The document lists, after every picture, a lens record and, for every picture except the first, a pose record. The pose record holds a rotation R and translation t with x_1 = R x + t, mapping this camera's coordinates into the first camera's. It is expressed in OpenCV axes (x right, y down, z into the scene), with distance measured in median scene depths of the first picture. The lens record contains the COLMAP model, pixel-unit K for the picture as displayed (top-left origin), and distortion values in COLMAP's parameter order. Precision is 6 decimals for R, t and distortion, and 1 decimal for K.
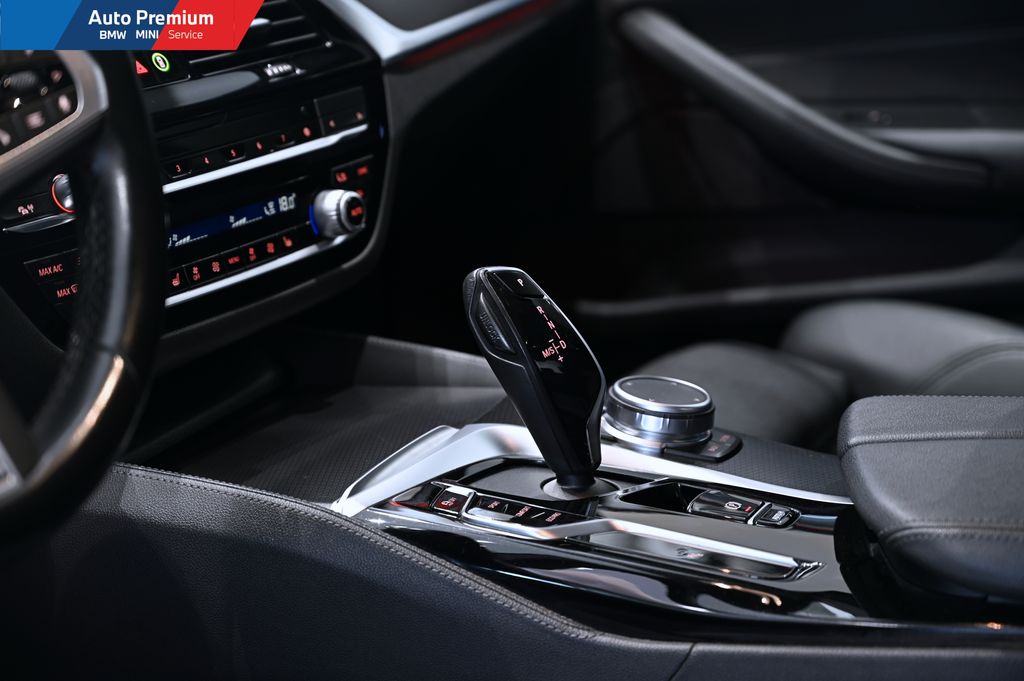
lens RADIAL K [[2054.6, 0, 515.6], [0, 2054.6, 340.2], [0, 0, 1]] dist [0.025503, 0.000000]
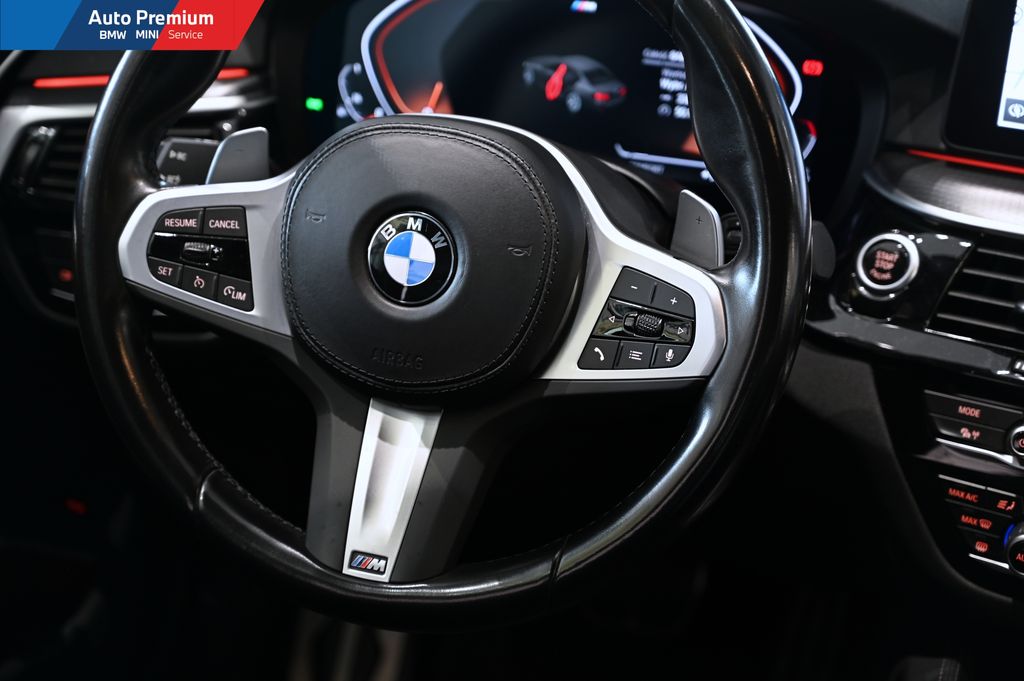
lens RADIAL K [[2054.6, 0, 539.8], [0, 2054.6, 374.4], [0, 0, 1]] dist [0.025503, 0.000000]
pose [[0.100146, 0.461073, -0.881693, 0.644049], [-0.291575, 0.860843, 0.417052, -0.459455], [0.951291, 0.215314, 0.220648, 0.554689]]
